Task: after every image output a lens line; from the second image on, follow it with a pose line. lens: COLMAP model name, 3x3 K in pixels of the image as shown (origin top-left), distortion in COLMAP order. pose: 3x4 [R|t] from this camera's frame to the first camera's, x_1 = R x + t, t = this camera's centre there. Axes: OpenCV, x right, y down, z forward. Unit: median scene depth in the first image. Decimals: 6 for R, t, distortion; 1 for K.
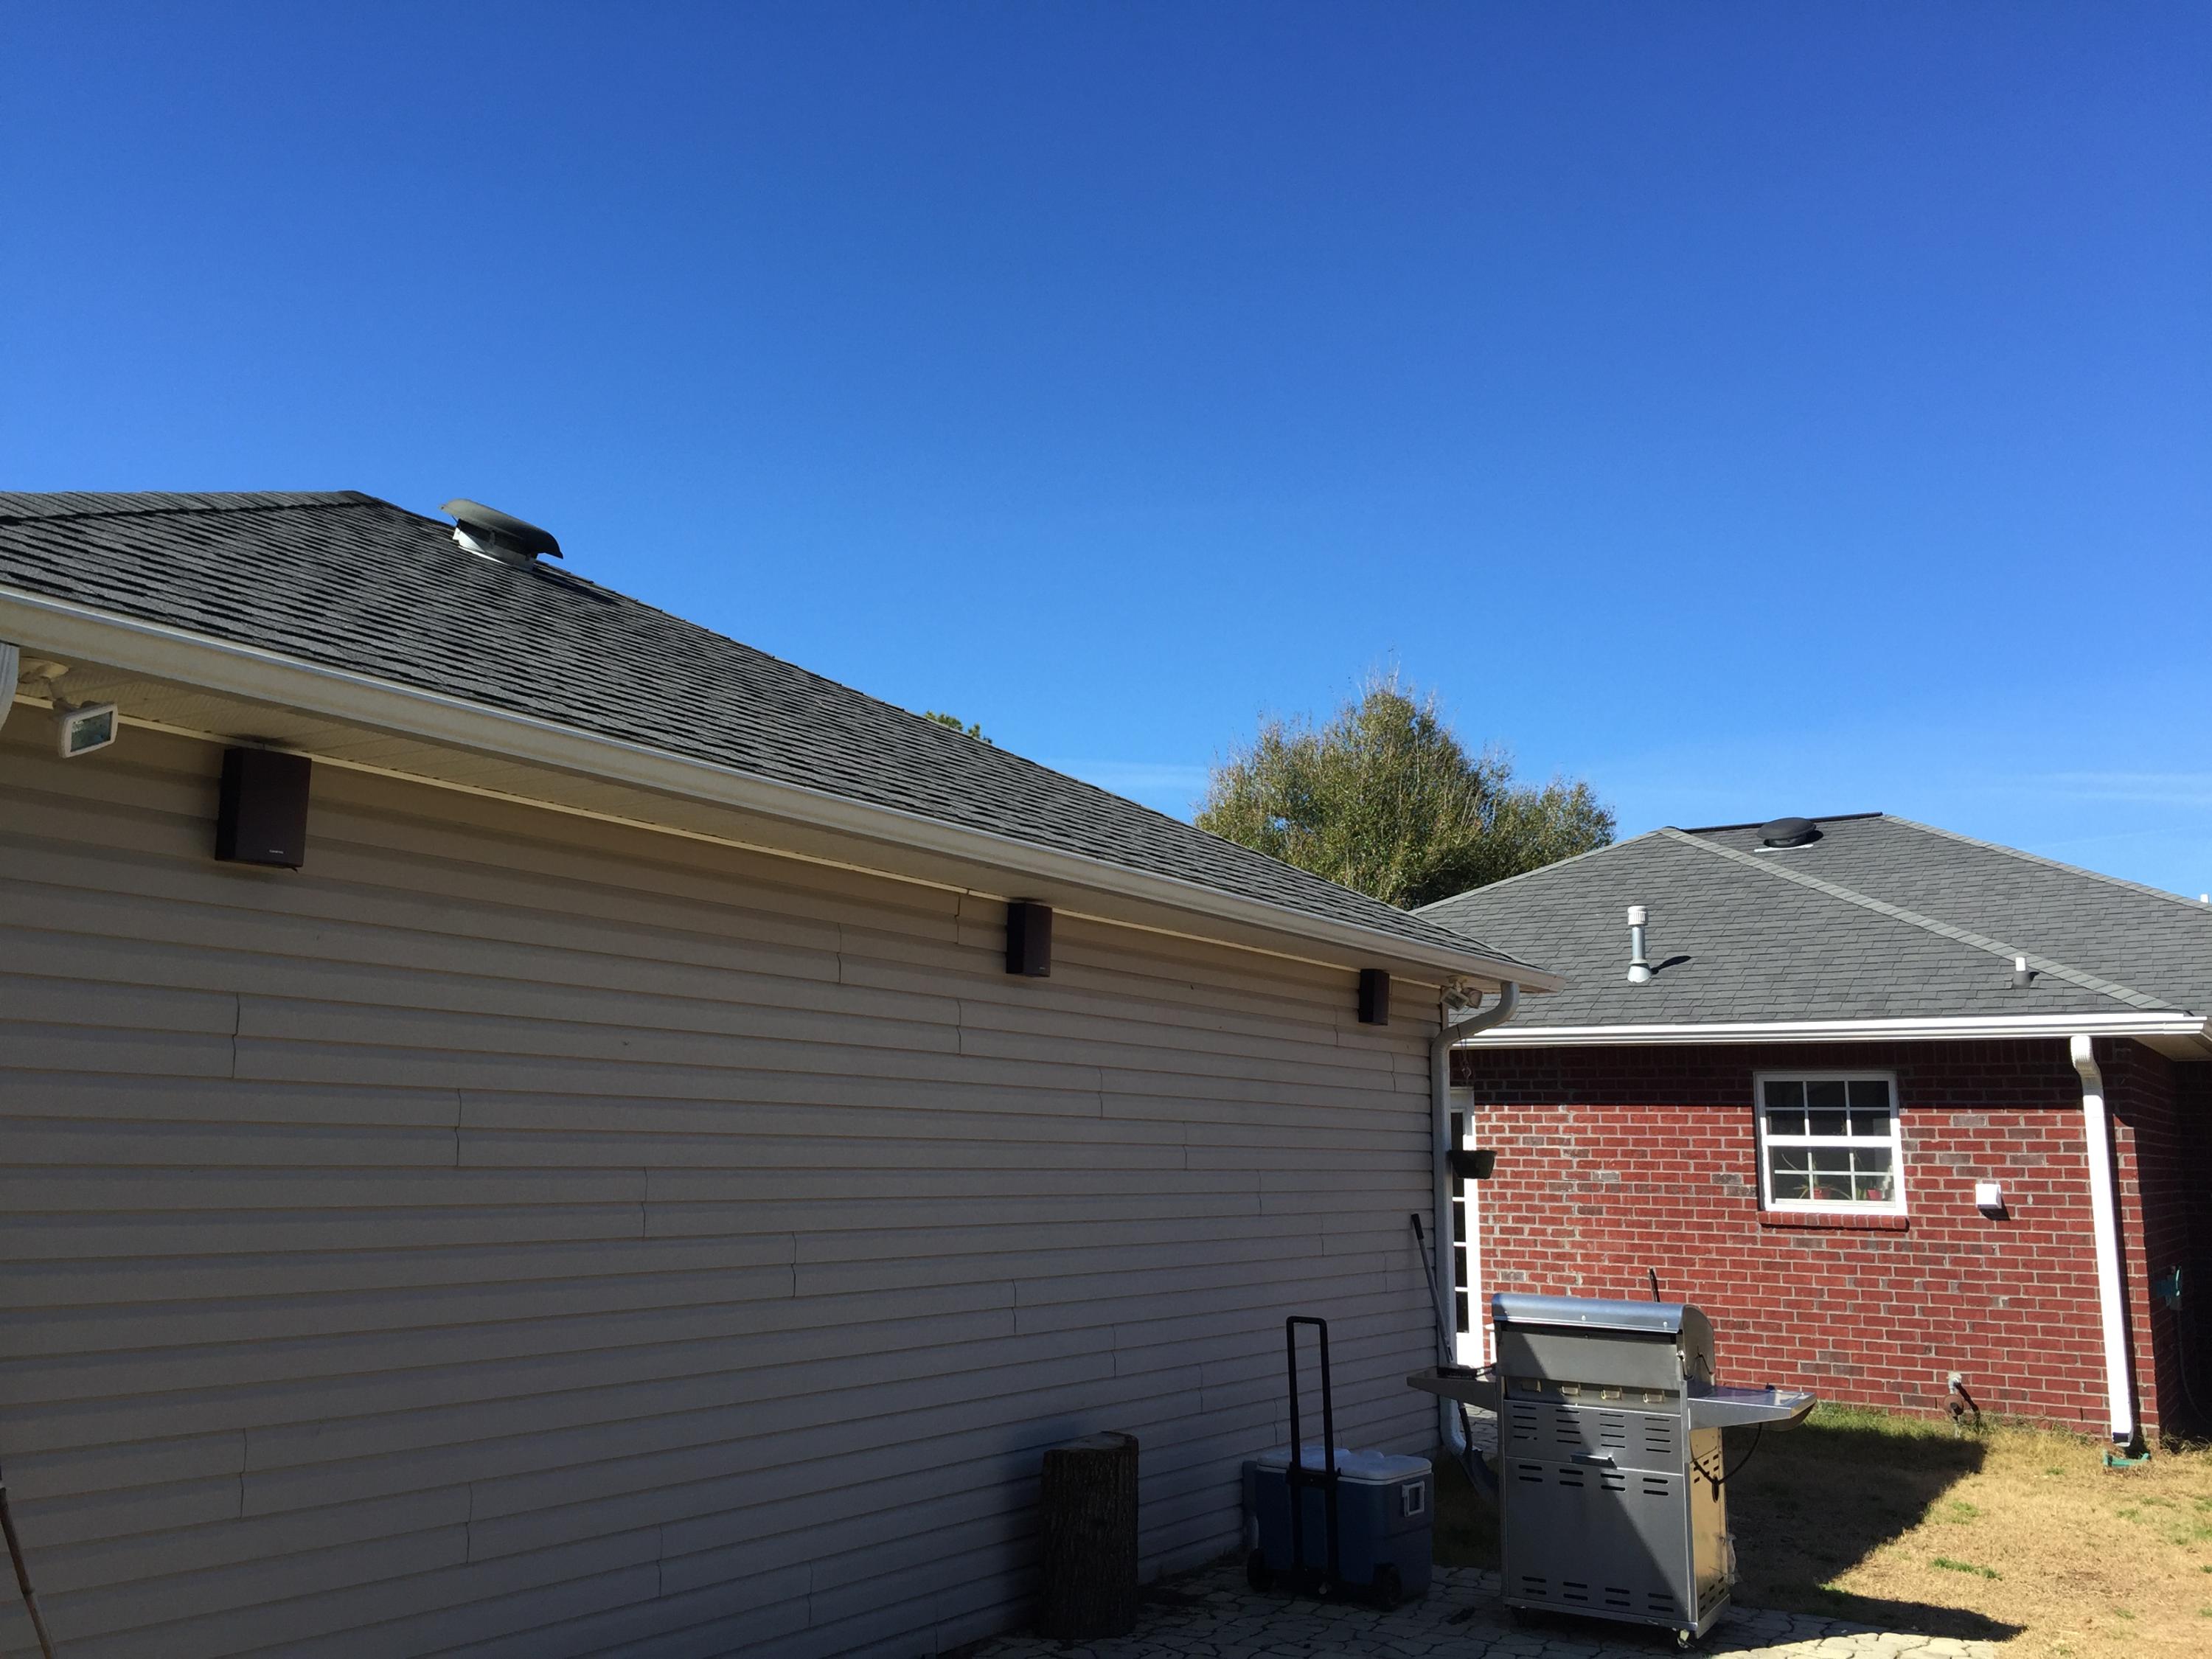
lens RADIAL K [[1906.3, 0, 1093.9], [0, 1906.3, 830.1], [0, 0, 1]] dist [0.082627, -0.114940]
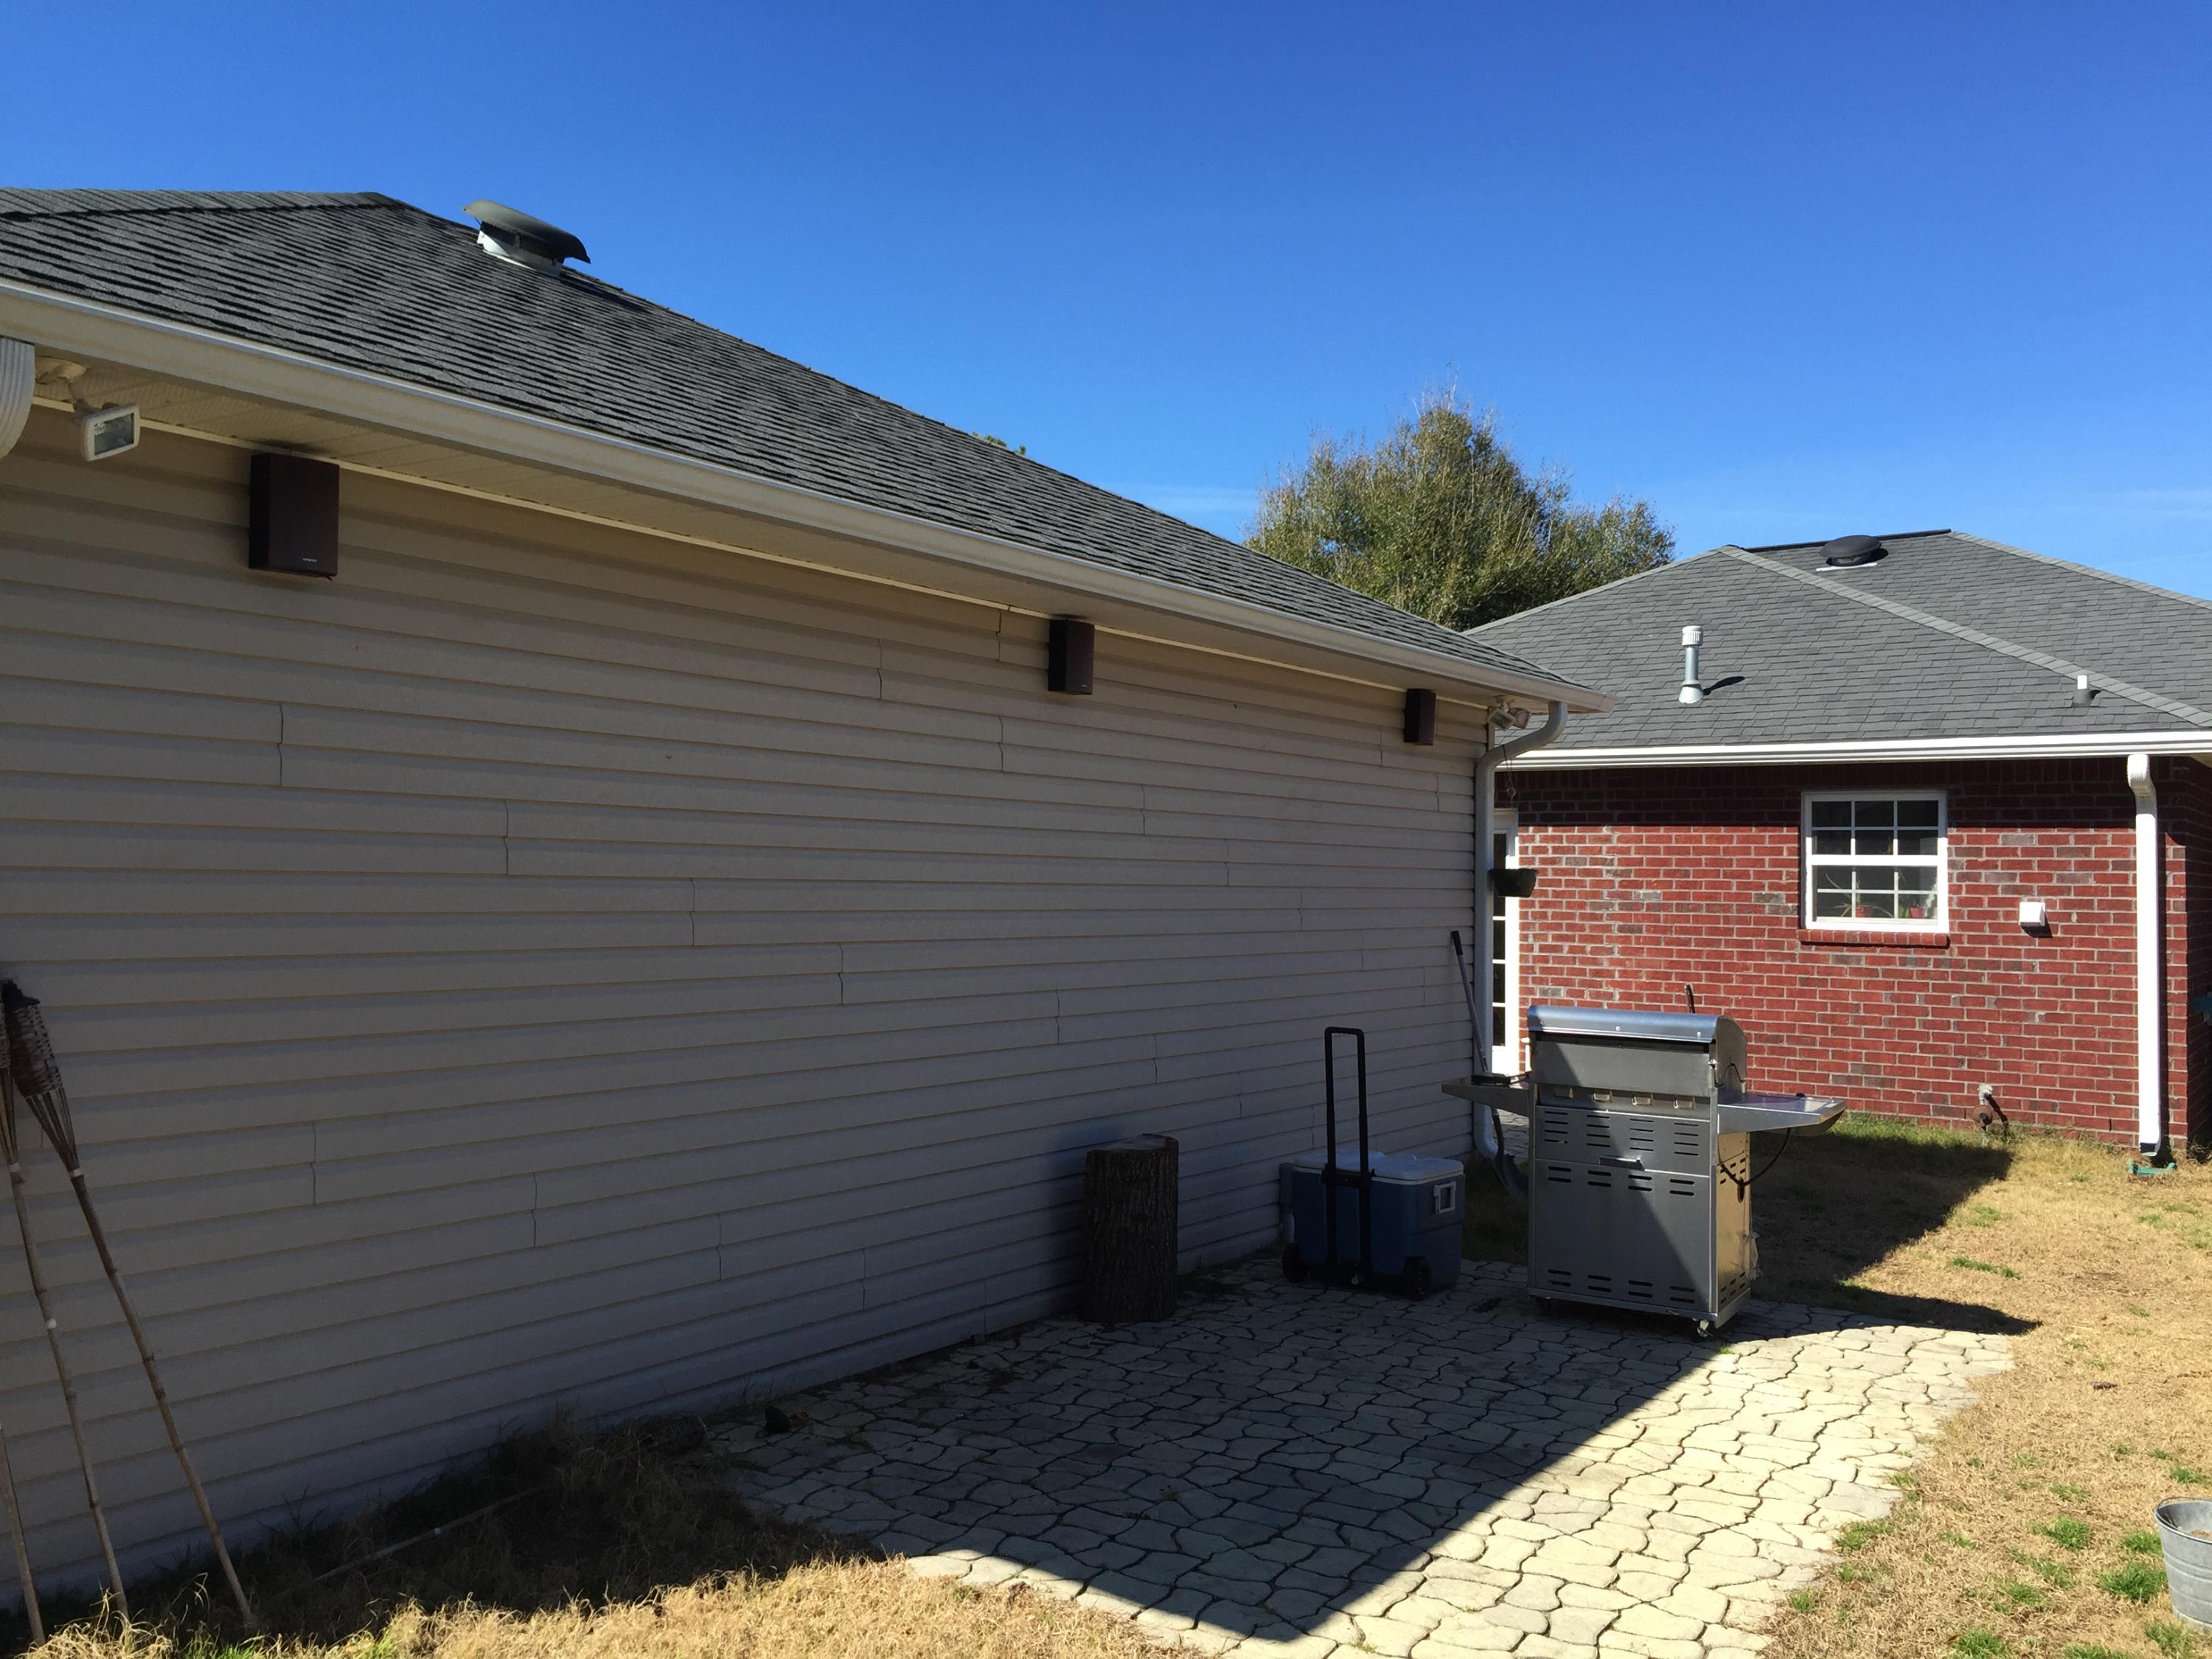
lens RADIAL K [[1906.3, 0, 1091.9], [0, 1906.3, 835.1], [0, 0, 1]] dist [0.082627, -0.114940]
pose [[0.999673, 0.002241, -0.025483, 0.001462], [0.001479, 0.989426, 0.145030, 0.003148], [0.025539, -0.145021, 0.989099, 0.003731]]
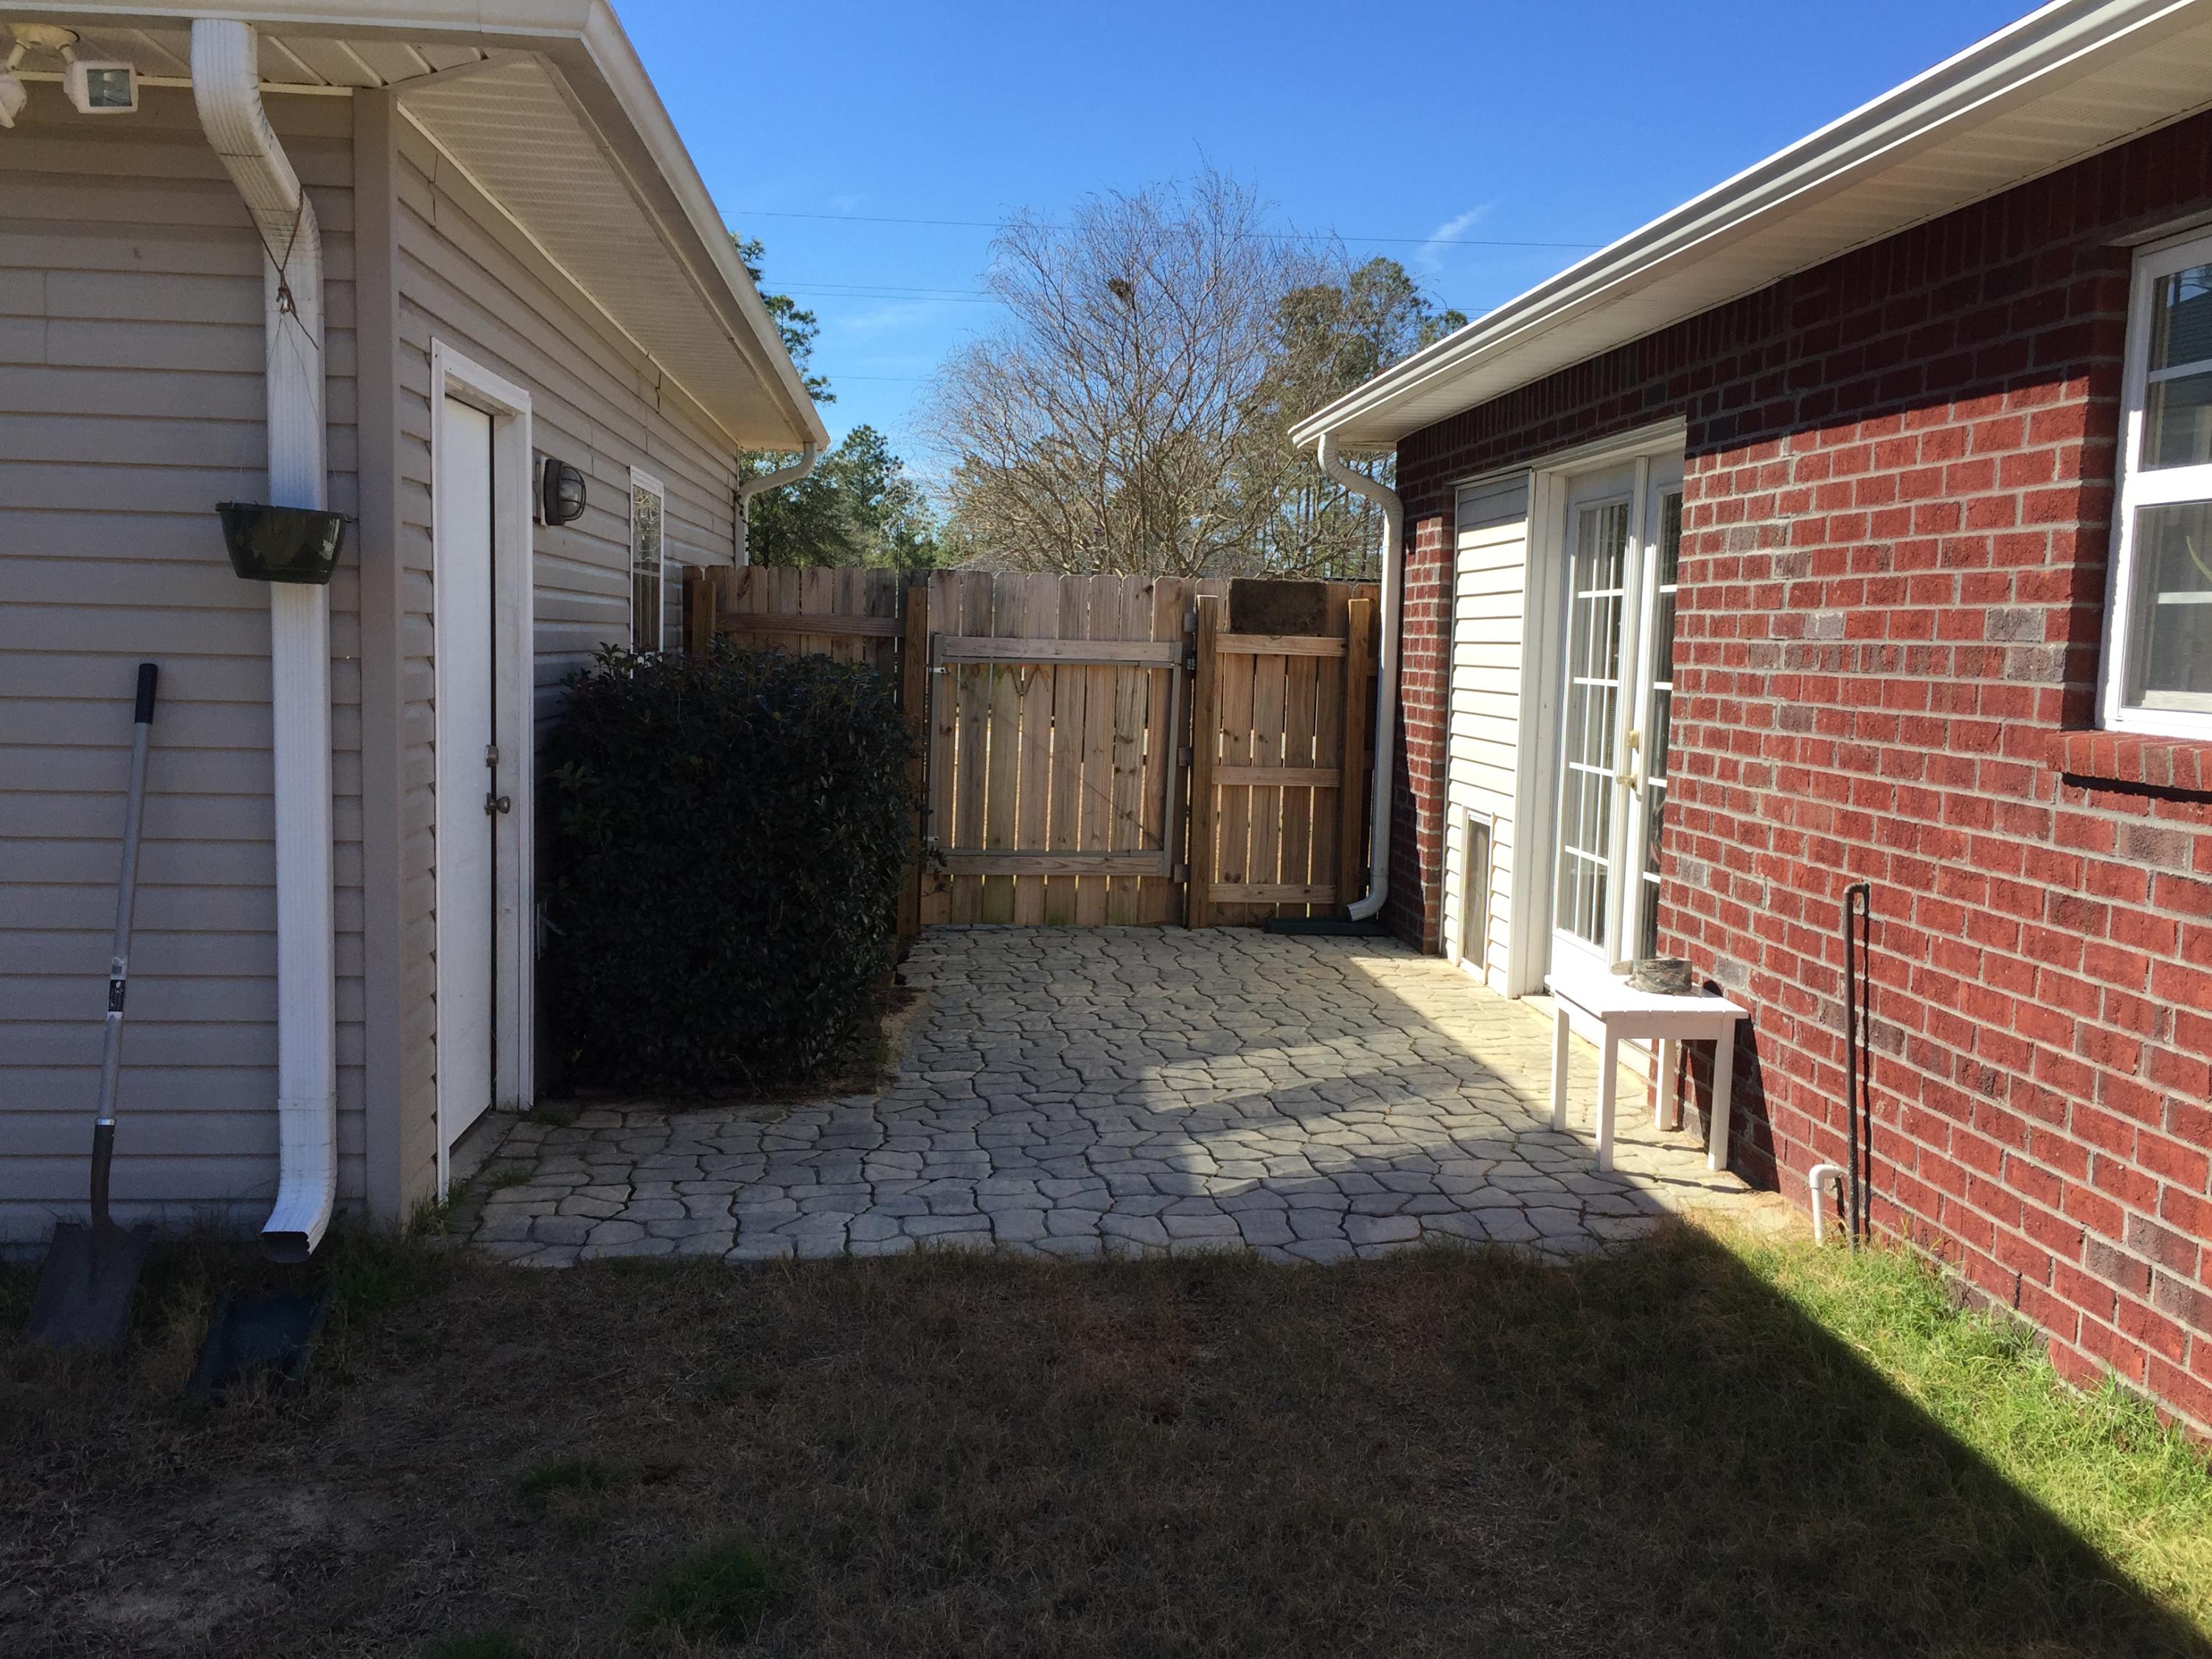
lens RADIAL K [[1906.3, 0, 1100.5], [0, 1906.3, 828.5], [0, 0, 1]] dist [0.082627, -0.114940]
pose [[0.614487, 0.085067, -0.784327, 0.517182], [0.113993, 0.974163, 0.194965, 0.146340], [0.780648, -0.209212, 0.588914, 0.749772]]
